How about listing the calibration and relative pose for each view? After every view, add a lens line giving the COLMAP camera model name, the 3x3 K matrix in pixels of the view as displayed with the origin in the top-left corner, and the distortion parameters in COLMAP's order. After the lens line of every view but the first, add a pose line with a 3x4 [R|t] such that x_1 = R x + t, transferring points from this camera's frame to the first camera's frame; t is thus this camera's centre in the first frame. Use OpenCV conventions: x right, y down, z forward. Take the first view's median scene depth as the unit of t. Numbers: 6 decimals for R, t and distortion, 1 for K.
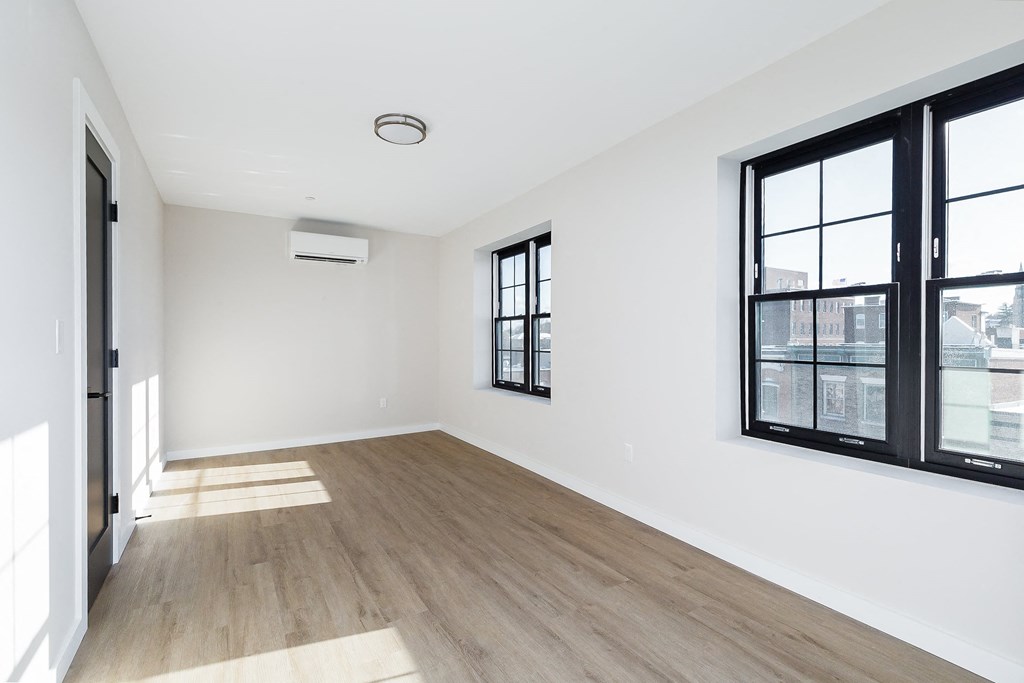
lens RADIAL K [[475.8, 0, 512.0], [0, 475.8, 341.5], [0, 0, 1]] dist [-0.011440, -0.000392]
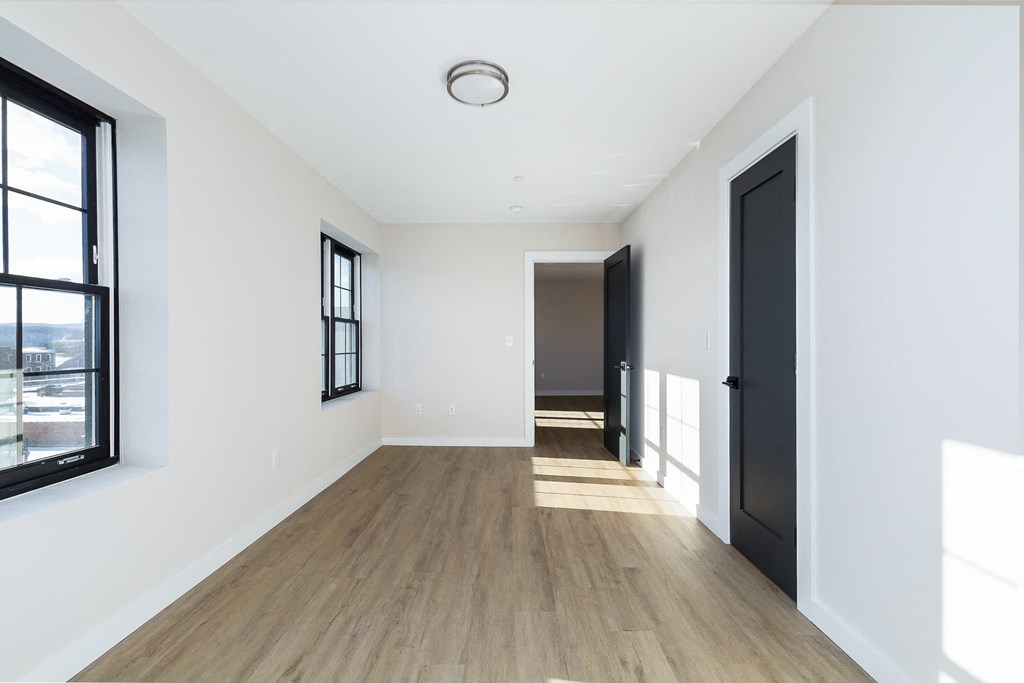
lens RADIAL K [[475.8, 0, 512.0], [0, 475.8, 341.5], [0, 0, 1]] dist [-0.011440, -0.000392]
pose [[-0.863728, 0.004110, 0.503942, -0.787786], [0.007396, 0.999962, 0.004521, -0.011355], [-0.503904, 0.007632, -0.863726, 1.890975]]
